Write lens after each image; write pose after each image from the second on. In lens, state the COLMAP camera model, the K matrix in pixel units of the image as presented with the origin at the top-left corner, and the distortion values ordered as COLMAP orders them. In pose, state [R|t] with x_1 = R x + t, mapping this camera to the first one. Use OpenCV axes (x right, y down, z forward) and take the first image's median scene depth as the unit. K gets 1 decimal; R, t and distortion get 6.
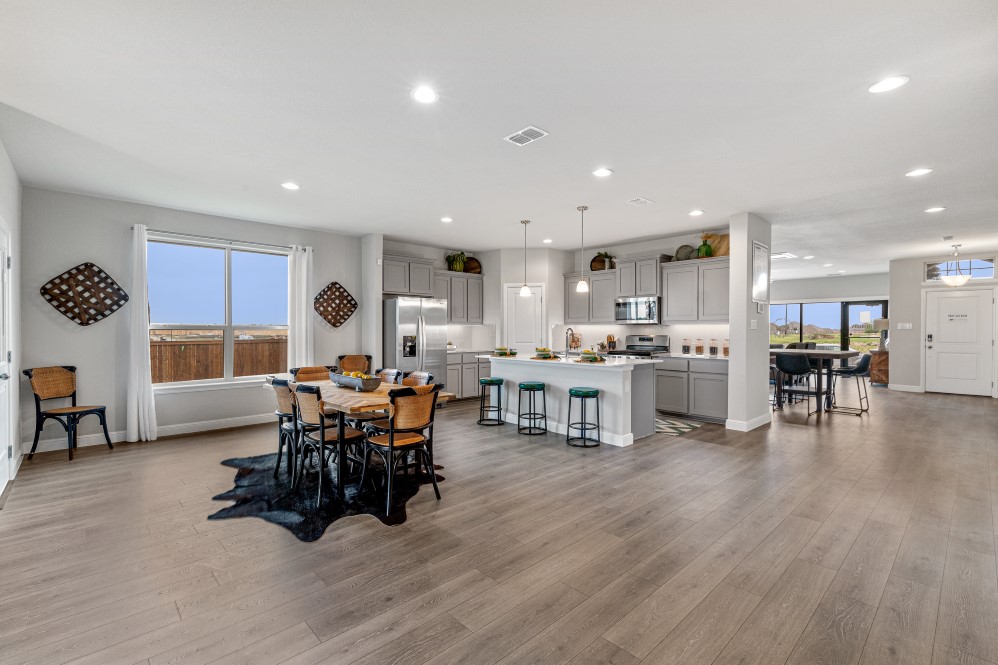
lens RADIAL K [[442.6, 0, 499.0], [0, 442.6, 332.5], [0, 0, 1]] dist [-0.000124, -0.000045]
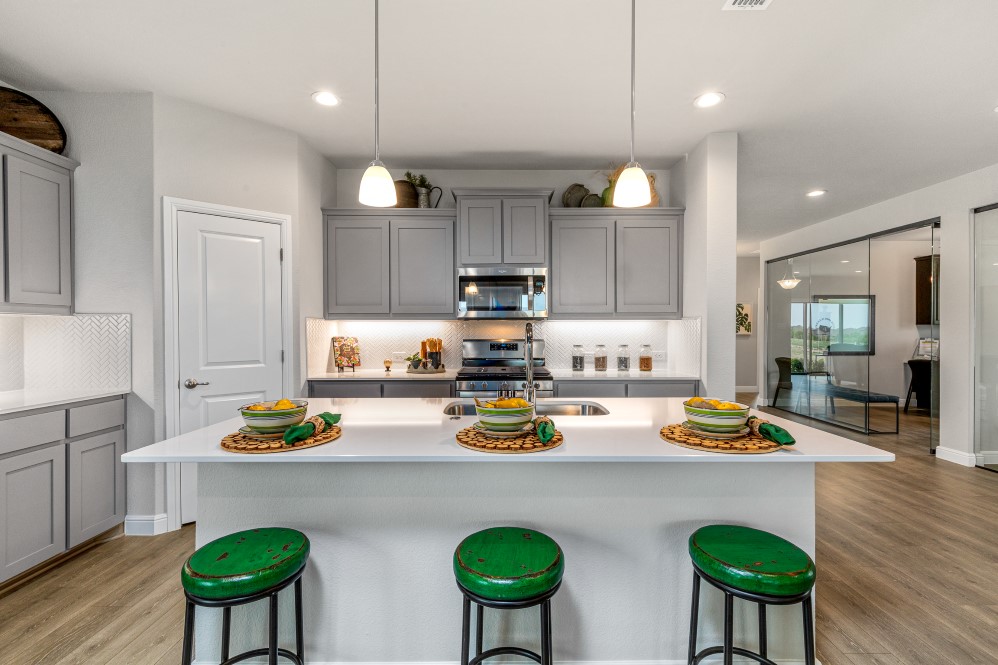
lens RADIAL K [[418.0, 0, 493.2], [0, 418.0, 335.7], [0, 0, 1]] dist [-0.010306, -0.000105]
pose [[0.682361, -0.011539, 0.730925, -0.059870], [0.006388, 0.999931, 0.009822, -0.003885], [-0.730988, -0.002033, 0.682387, 0.697362]]
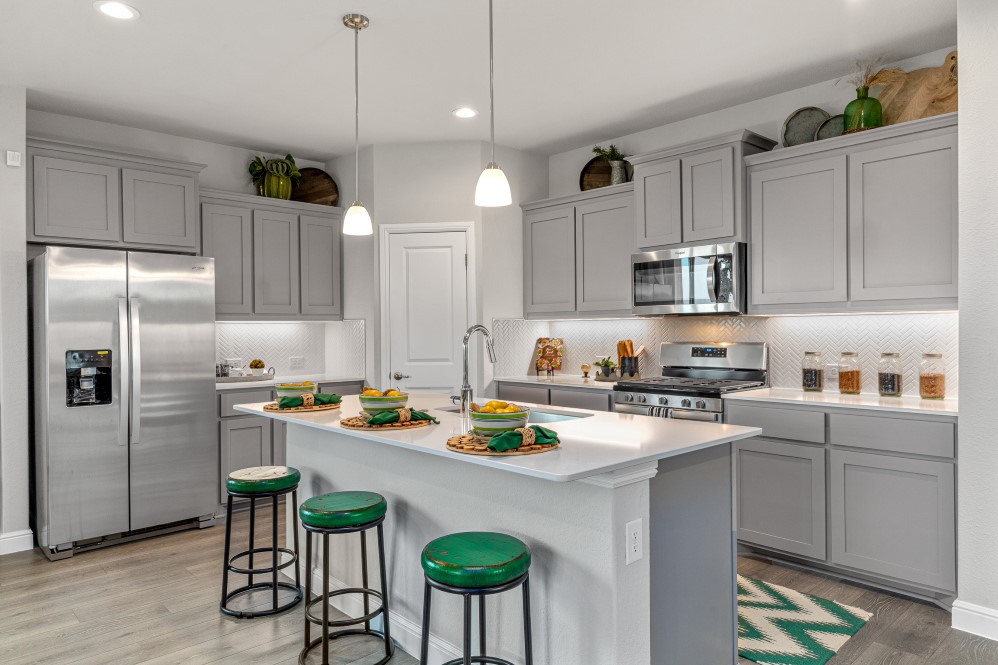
lens RADIAL K [[645.1, 0, 502.8], [0, 645.1, 330.8], [0, 0, 1]] dist [-0.001433, 0.001137]
pose [[0.999956, -0.009145, 0.002124, 0.151010], [0.009156, 0.999943, -0.005414, -0.003025], [-0.002074, 0.005434, 0.999983, 0.435845]]
